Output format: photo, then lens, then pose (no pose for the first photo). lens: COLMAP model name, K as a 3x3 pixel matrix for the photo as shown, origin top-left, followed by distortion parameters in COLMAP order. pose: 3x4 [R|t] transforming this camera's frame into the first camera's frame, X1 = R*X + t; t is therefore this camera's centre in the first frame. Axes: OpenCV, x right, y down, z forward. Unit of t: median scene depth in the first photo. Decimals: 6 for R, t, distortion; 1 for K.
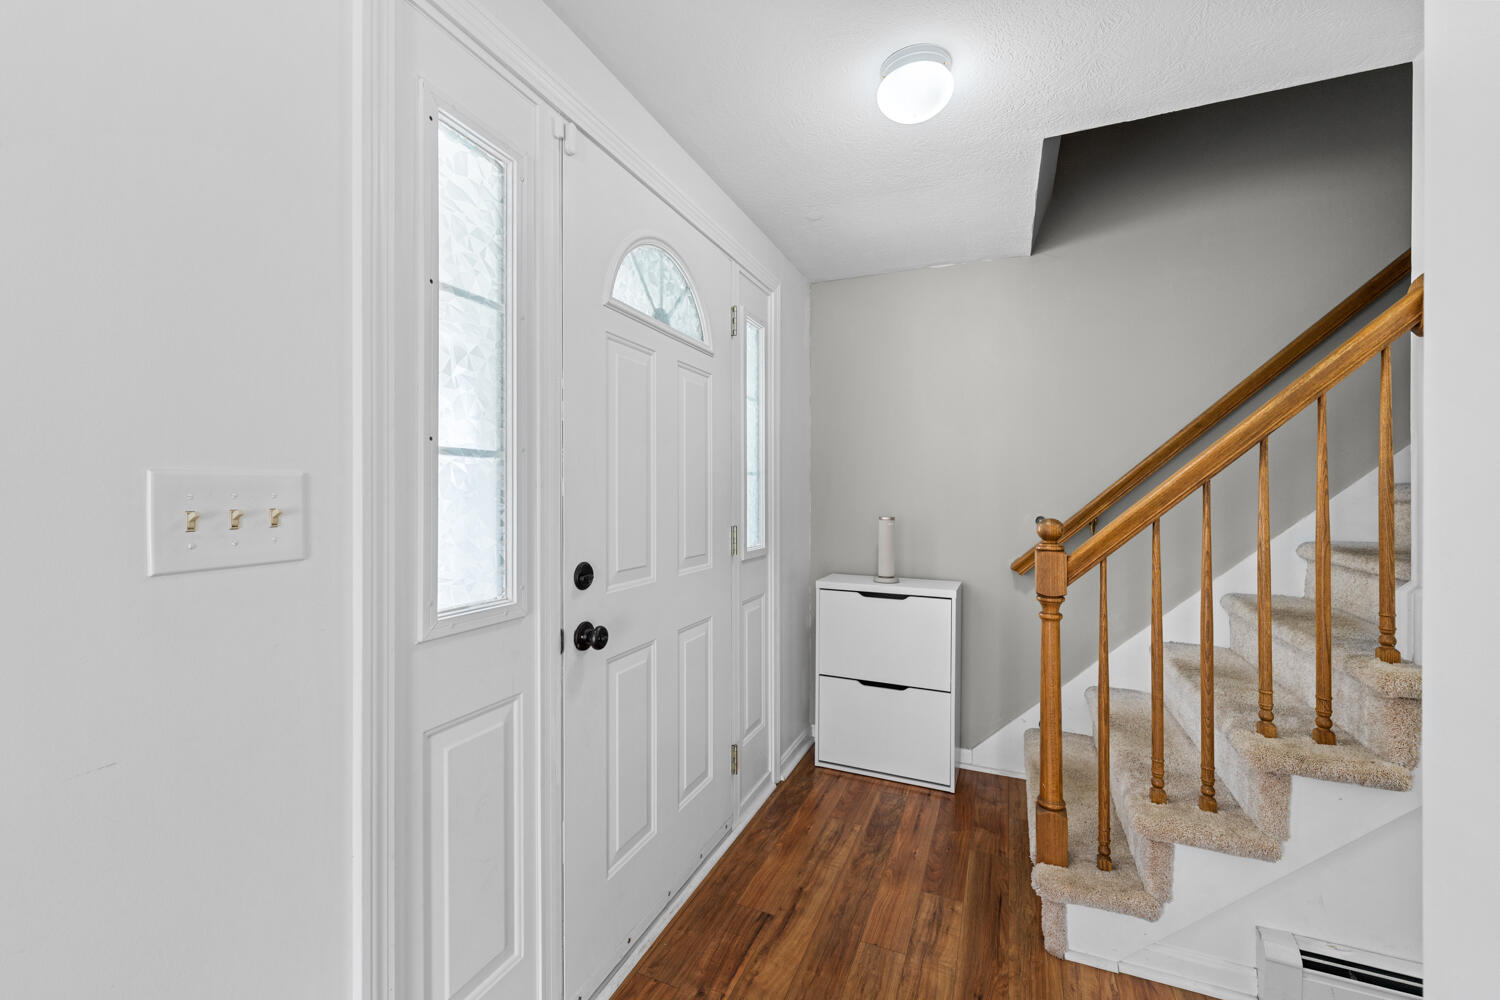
lens RADIAL K [[618.6, 0, 744.7], [0, 618.6, 489.1], [0, 0, 1]] dist [-0.000621, -0.000545]
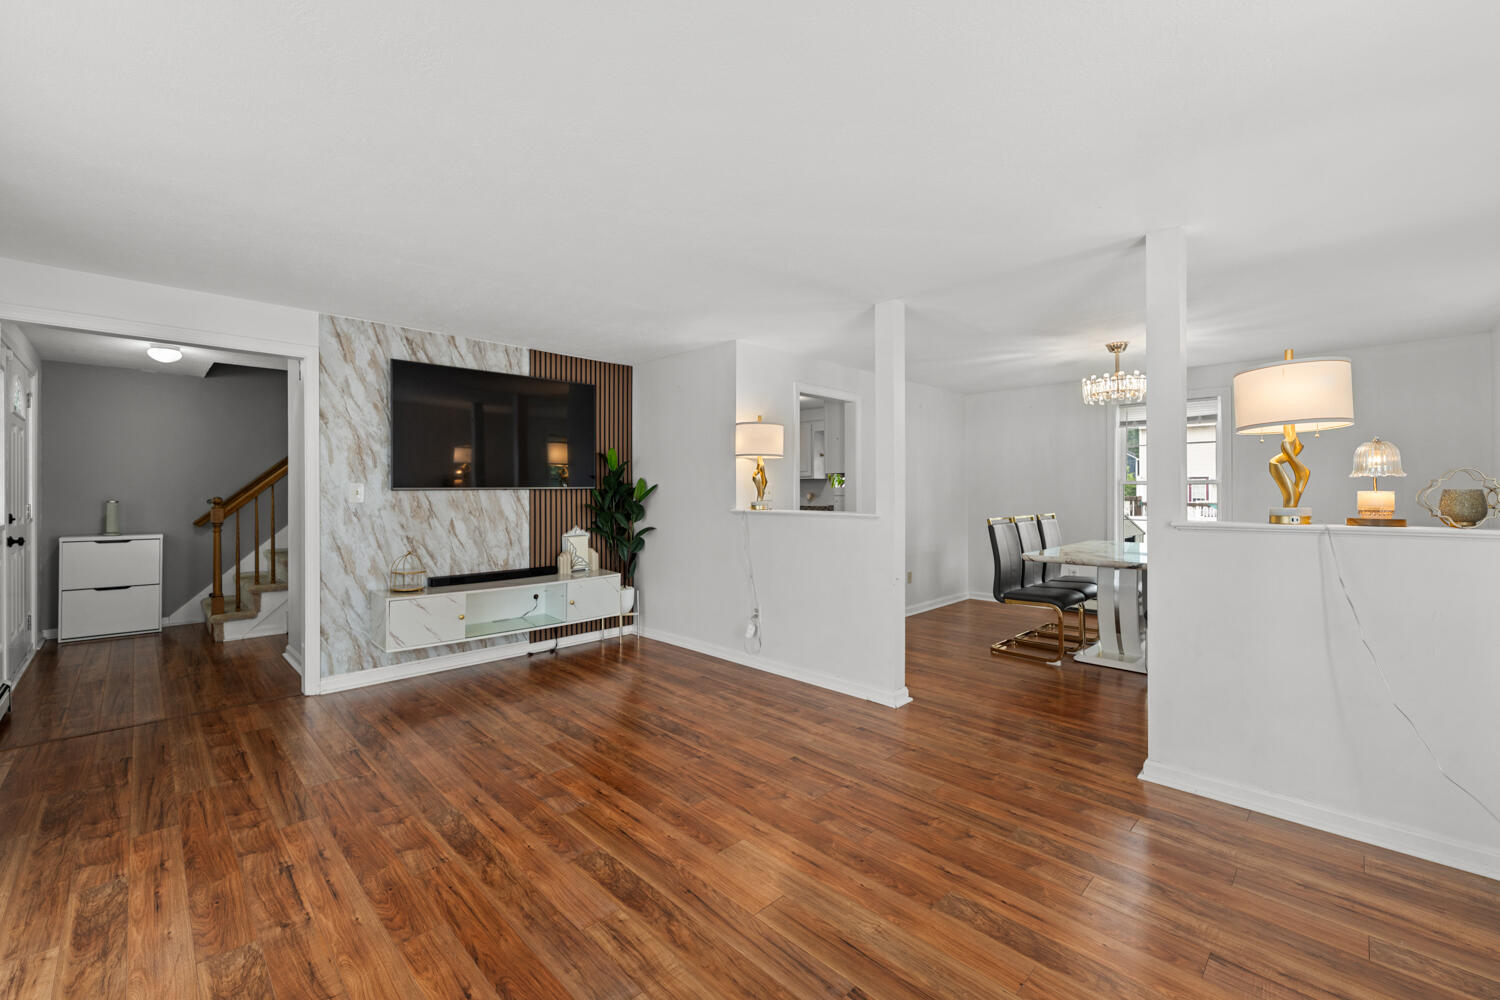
lens RADIAL K [[618.6, 0, 744.7], [0, 618.6, 489.1], [0, 0, 1]] dist [-0.000621, -0.000545]
pose [[0.382485, -0.000039, 0.923962, -0.836318], [-0.001439, 0.999999, 0.000638, 0.005316], [-0.923961, -0.001574, 0.382485, -1.618229]]
